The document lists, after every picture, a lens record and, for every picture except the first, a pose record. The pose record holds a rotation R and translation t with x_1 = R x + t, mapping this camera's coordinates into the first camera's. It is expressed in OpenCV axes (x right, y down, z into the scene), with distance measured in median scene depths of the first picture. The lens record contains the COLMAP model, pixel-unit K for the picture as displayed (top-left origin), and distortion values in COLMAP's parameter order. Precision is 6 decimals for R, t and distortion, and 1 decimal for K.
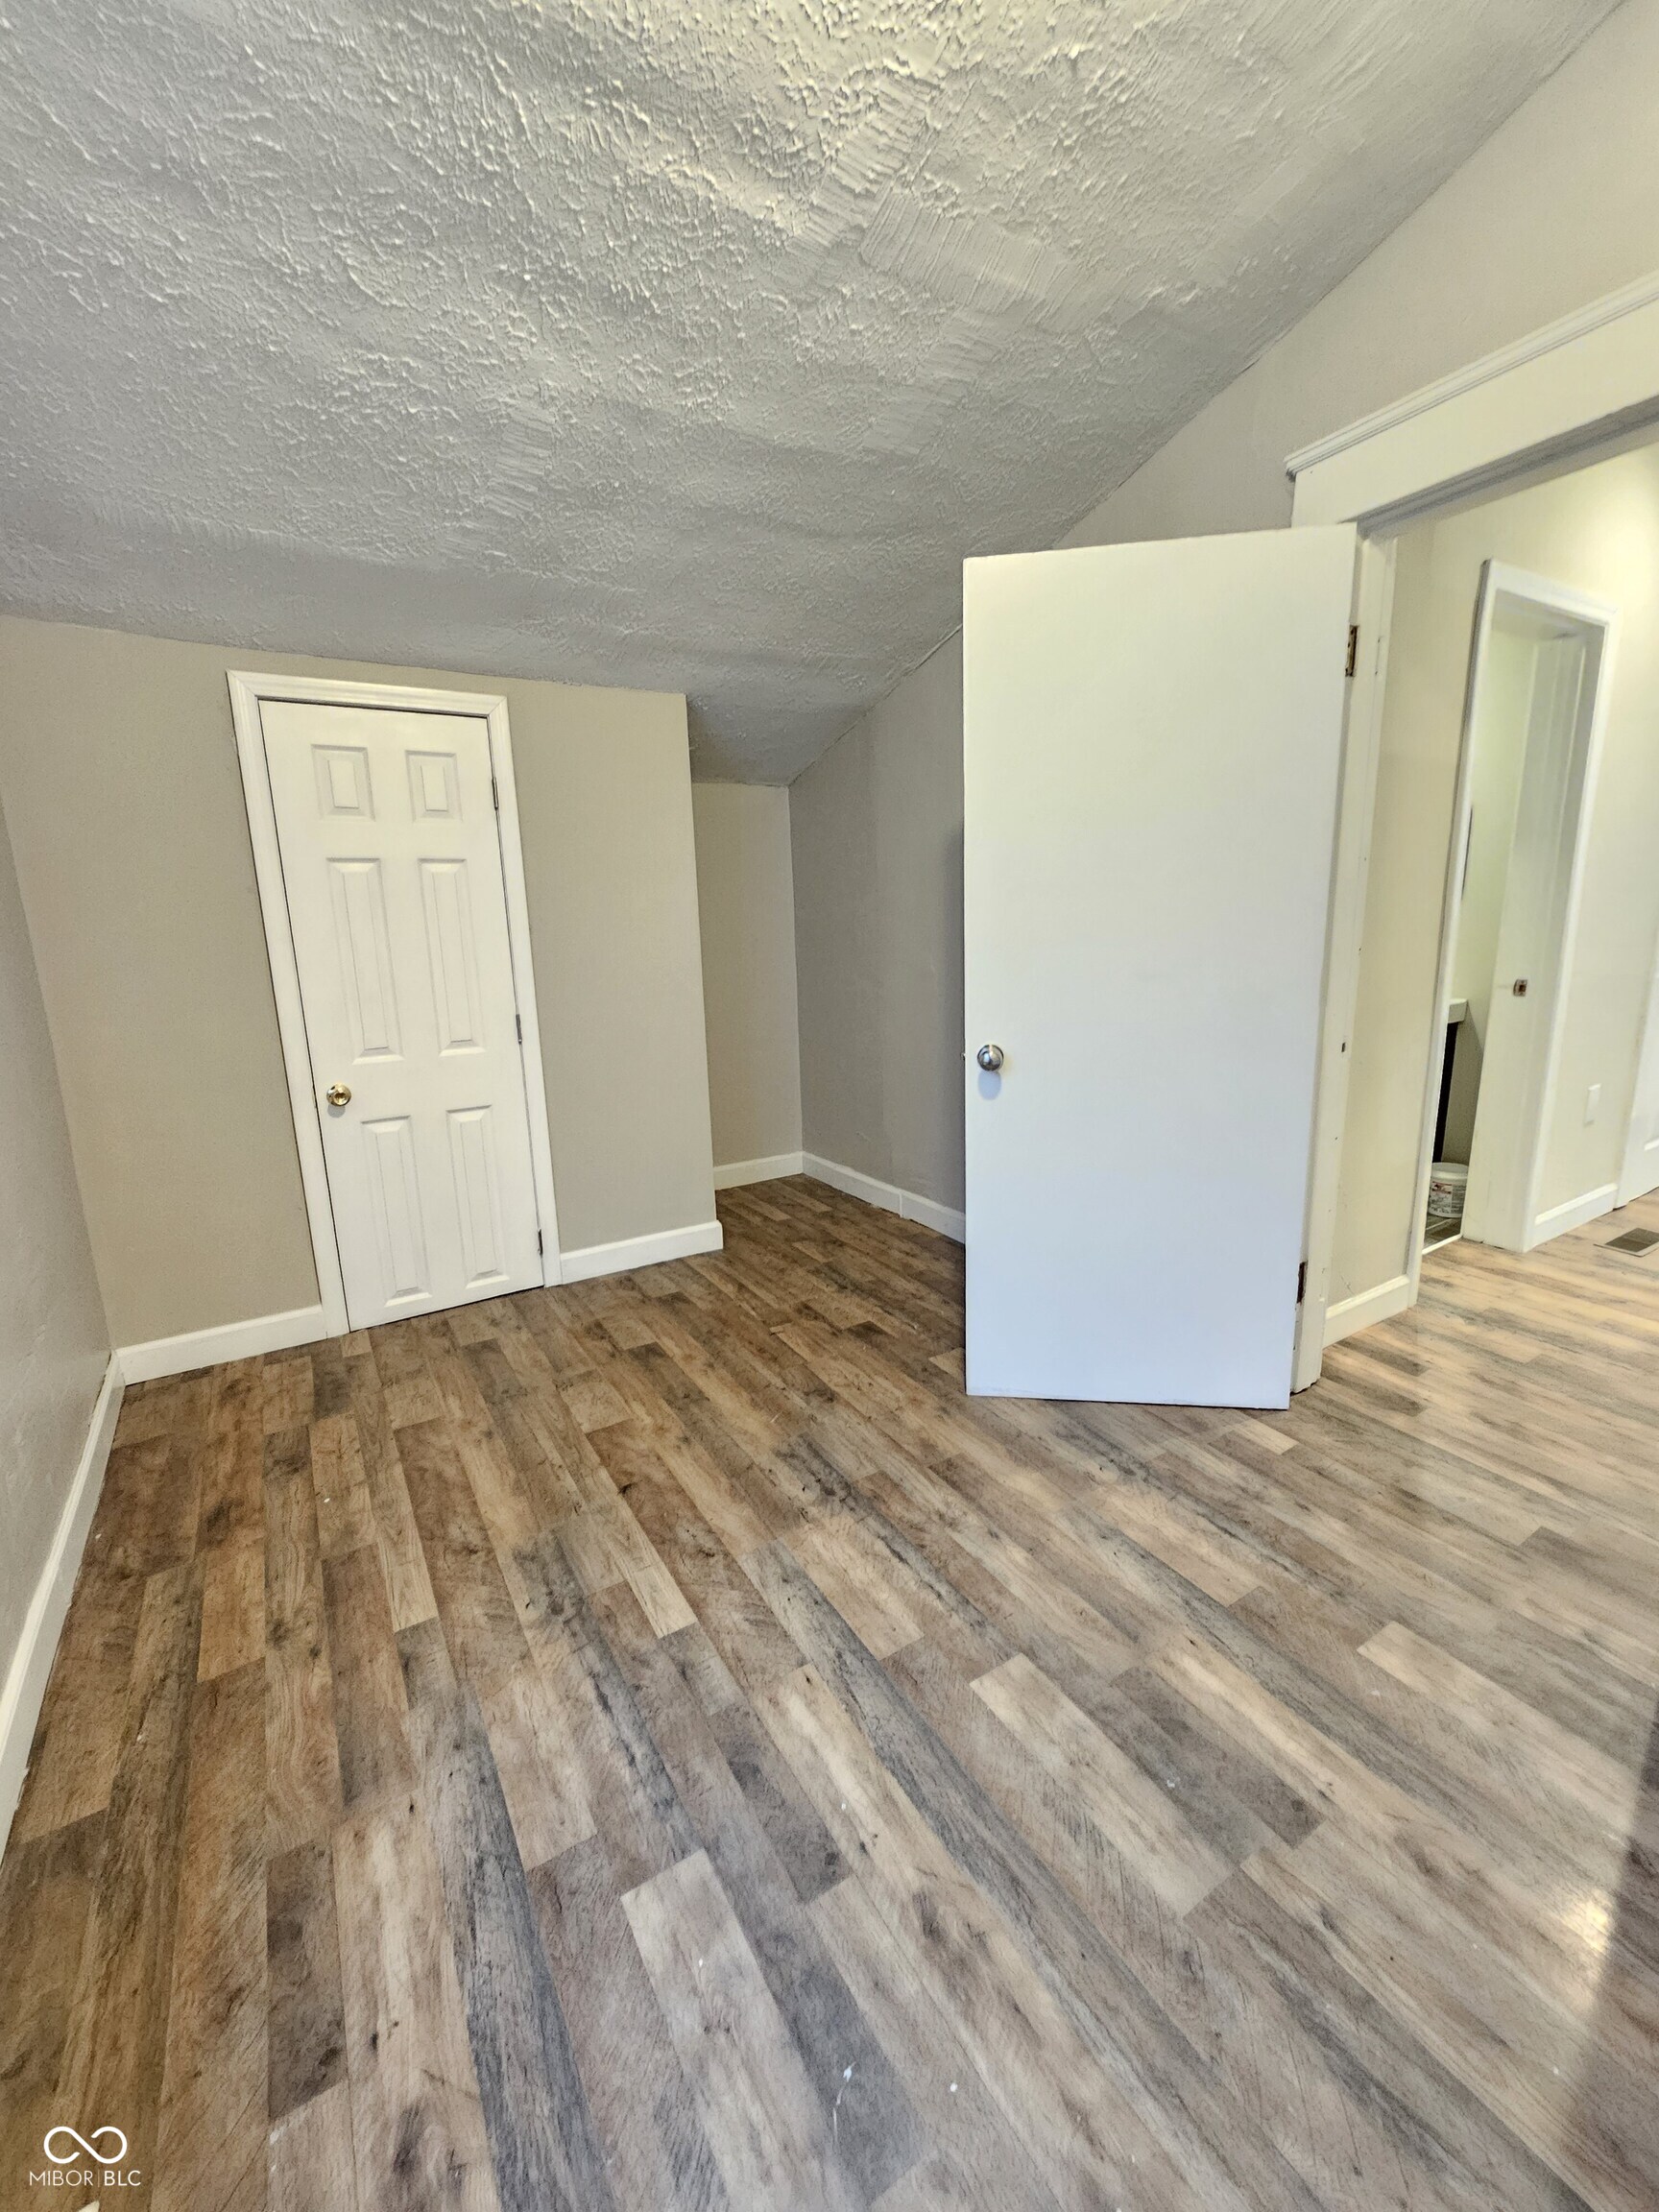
lens RADIAL K [[886.2, 0, 833.8], [0, 886.2, 1088.0], [0, 0, 1]] dist [0.000269, 0.002685]
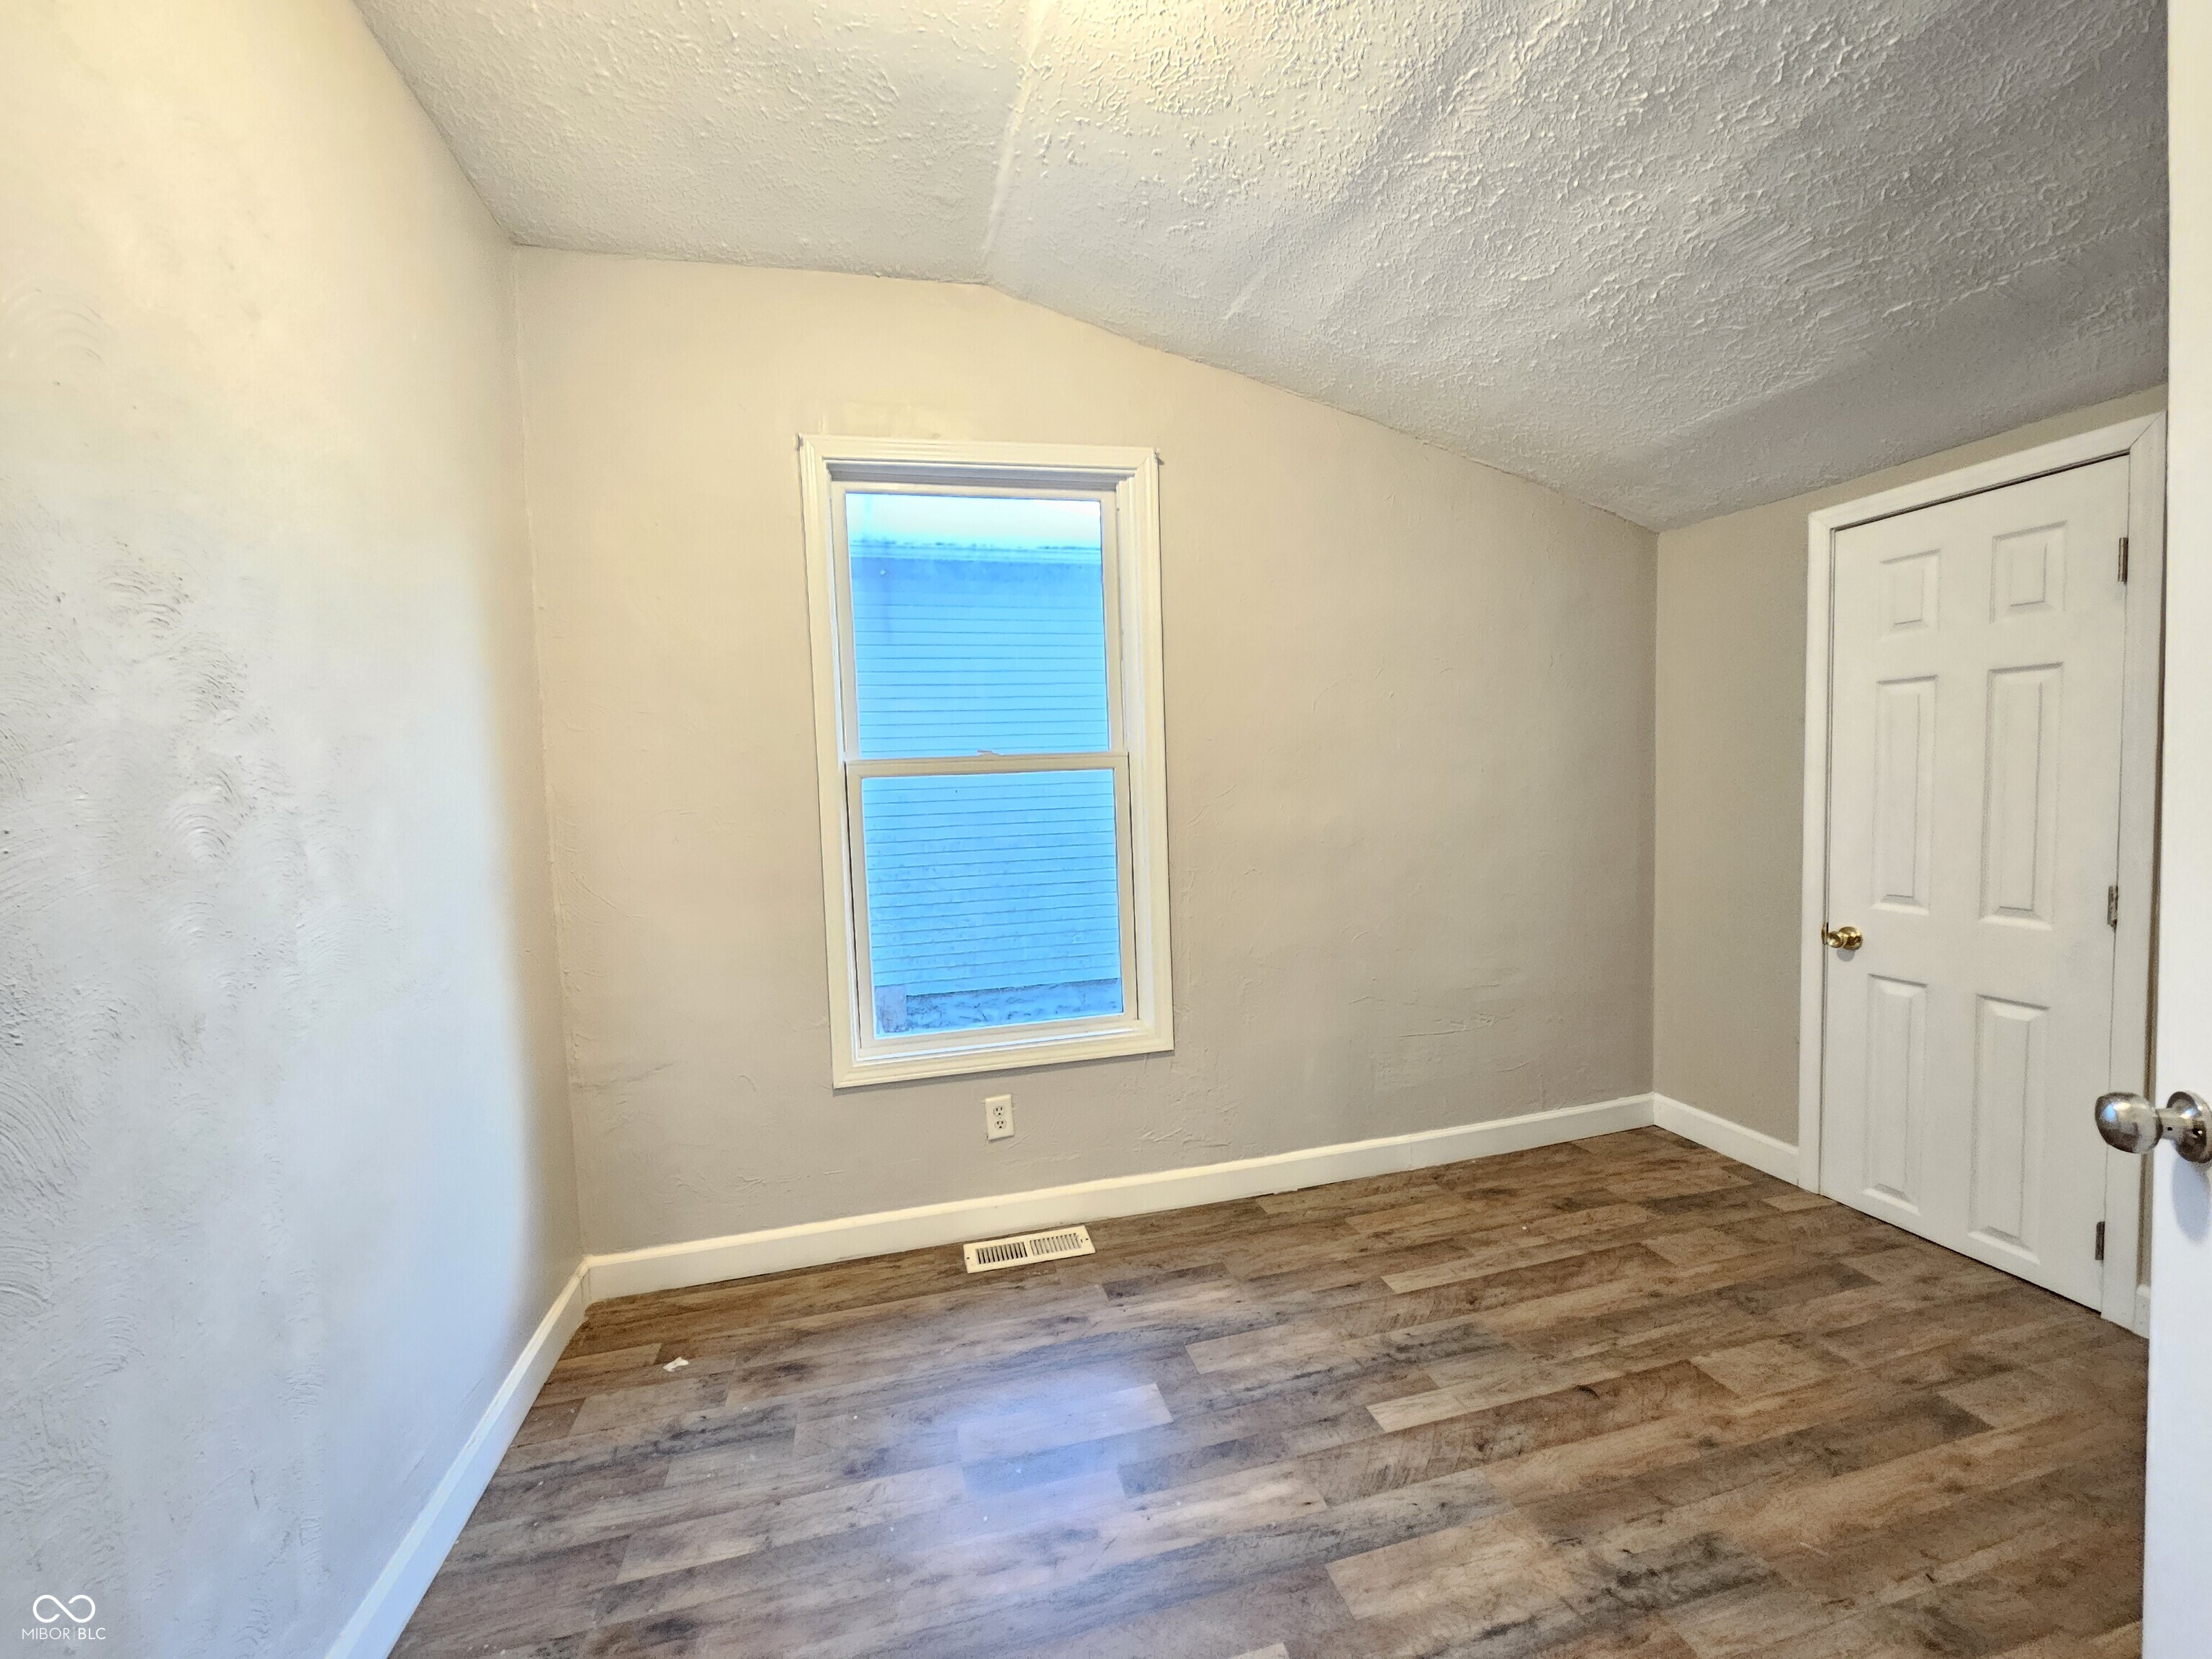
lens RADIAL K [[886.2, 0, 1102.3], [0, 886.2, 825.0], [0, 0, 1]] dist [0.000269, 0.002685]
pose [[-0.282072, 0.084402, -0.955673, 0.786704], [-0.147517, 0.980461, 0.130132, -0.167326], [0.947984, 0.177684, -0.264110, 0.744726]]
